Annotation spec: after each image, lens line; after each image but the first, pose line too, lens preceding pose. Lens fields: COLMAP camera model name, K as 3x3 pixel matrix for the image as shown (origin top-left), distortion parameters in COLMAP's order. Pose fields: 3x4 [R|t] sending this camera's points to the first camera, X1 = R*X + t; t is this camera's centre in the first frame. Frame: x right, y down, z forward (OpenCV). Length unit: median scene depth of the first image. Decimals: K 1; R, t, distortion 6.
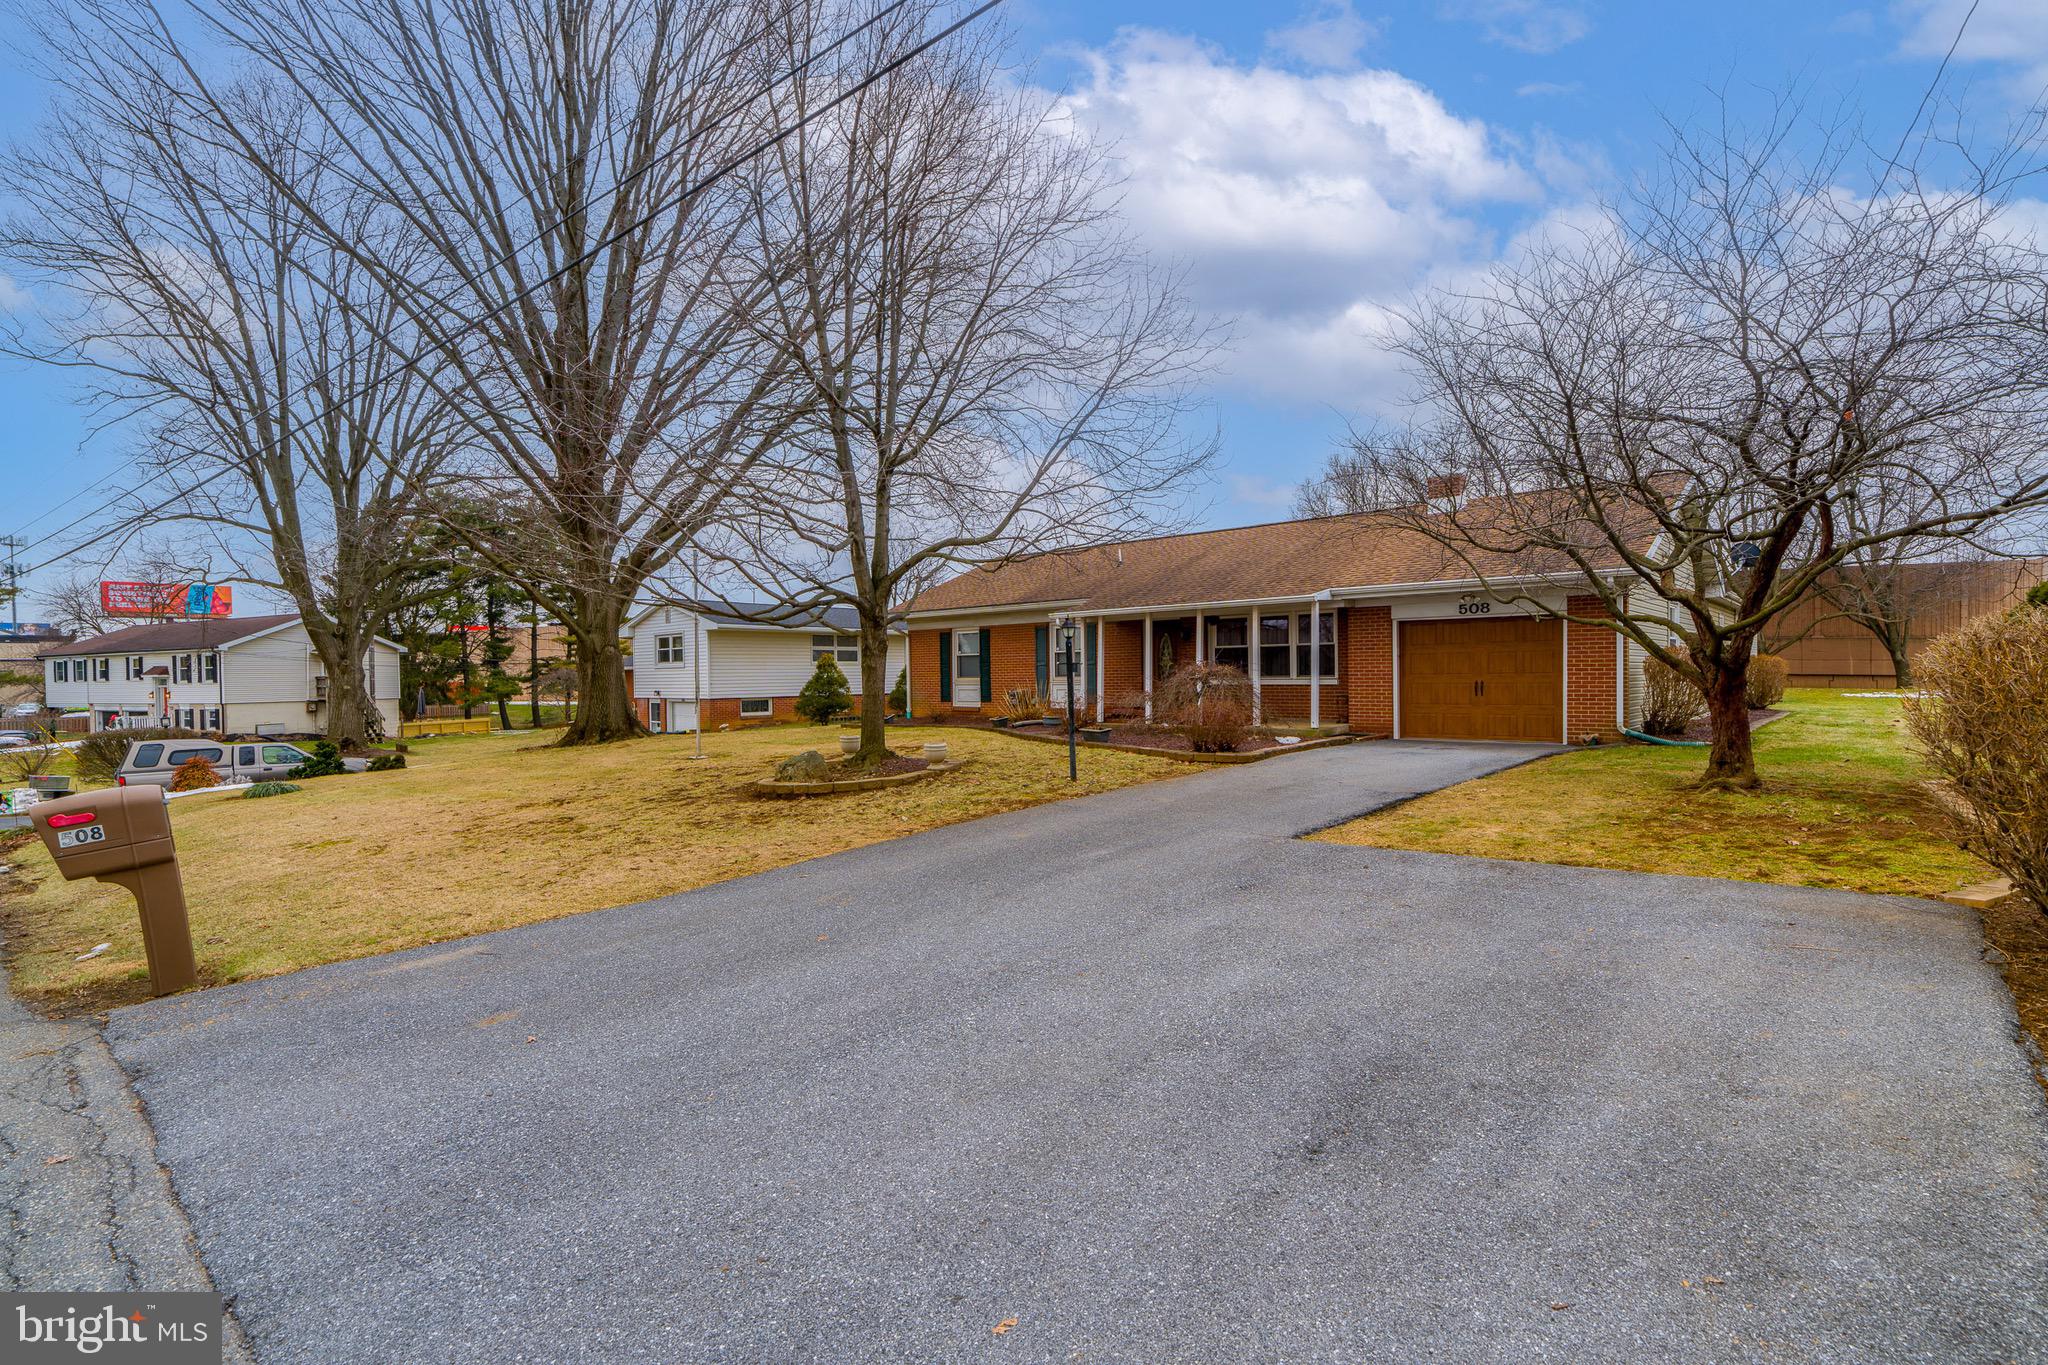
lens RADIAL K [[972.6, 0, 1024.0], [0, 972.6, 682.5], [0, 0, 1]] dist [0.000727, 0.000038]
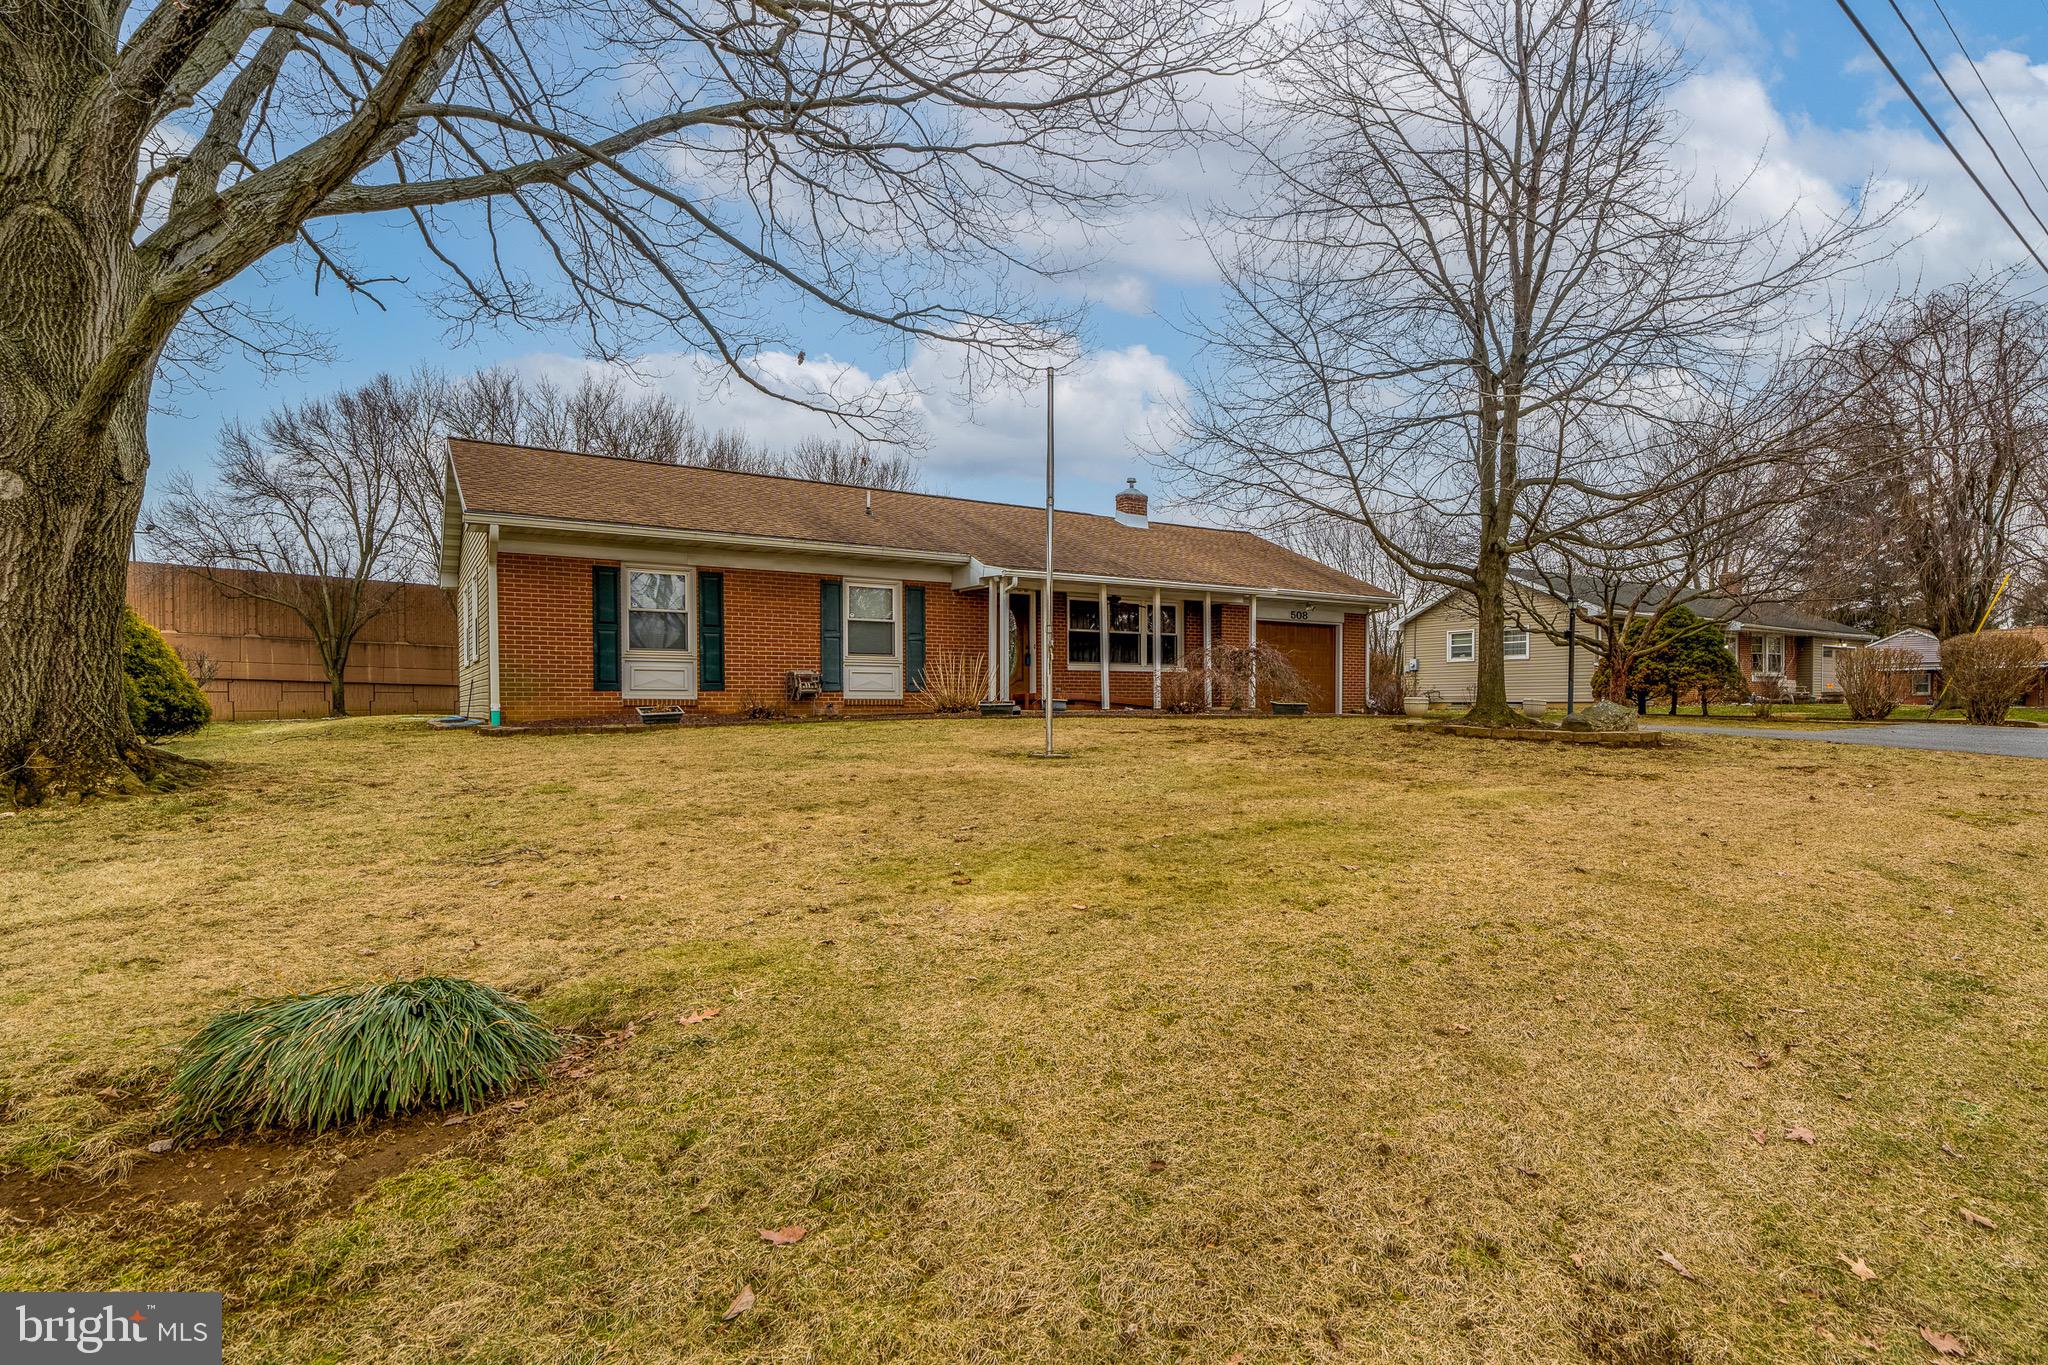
lens RADIAL K [[972.6, 0, 1024.0], [0, 972.6, 682.5], [0, 0, 1]] dist [0.000727, 0.000038]
pose [[0.299246, 0.008313, 0.954140, -0.668061], [-0.013467, 0.999899, -0.004488, 0.017777], [-0.954081, -0.011506, 0.299328, 0.743026]]
